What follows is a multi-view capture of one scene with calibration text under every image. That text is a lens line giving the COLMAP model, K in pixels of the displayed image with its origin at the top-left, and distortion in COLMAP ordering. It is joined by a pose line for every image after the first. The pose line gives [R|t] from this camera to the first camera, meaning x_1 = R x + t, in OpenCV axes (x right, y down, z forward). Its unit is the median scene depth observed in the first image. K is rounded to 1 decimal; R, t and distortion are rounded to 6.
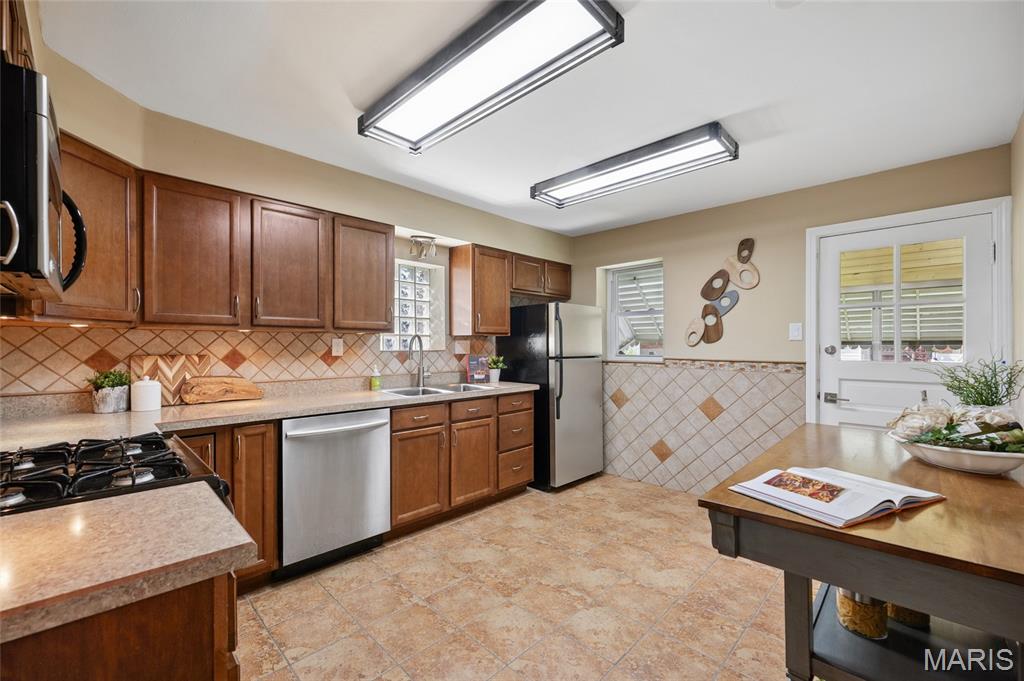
lens RADIAL K [[420.5, 0, 513.4], [0, 420.5, 344.0], [0, 0, 1]] dist [0.001809, 0.000073]
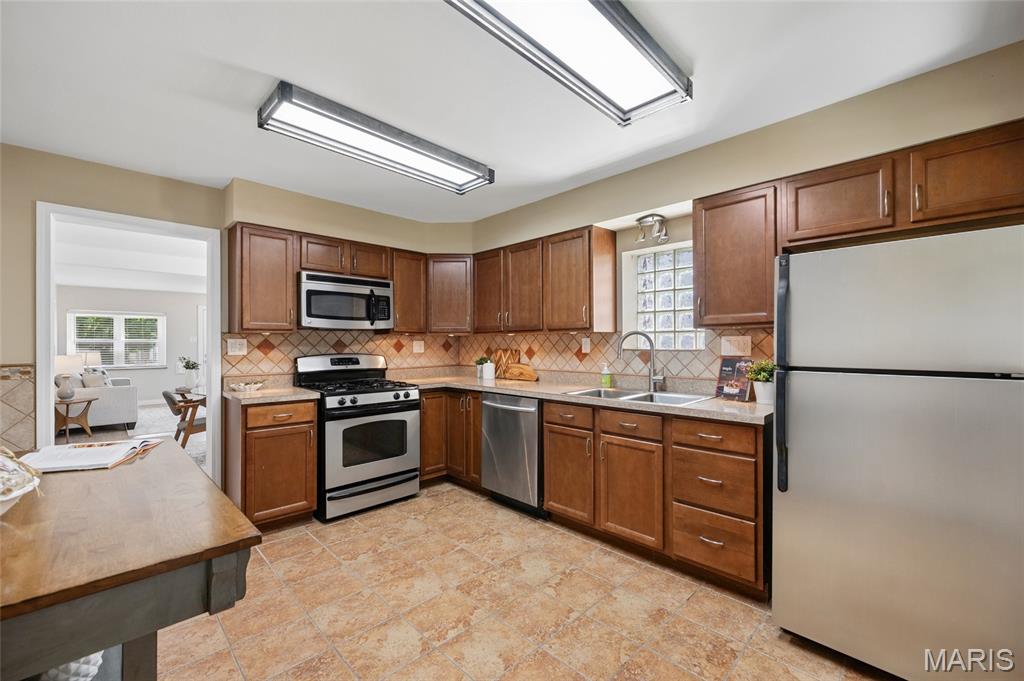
lens RADIAL K [[420.5, 0, 513.2], [0, 420.5, 343.9], [0, 0, 1]] dist [0.001809, 0.000073]
pose [[-0.013384, -0.001402, -0.999909, 0.867499], [0.006307, 0.999979, -0.001486, 0.004953], [0.999891, -0.006326, -0.013375, 0.986623]]
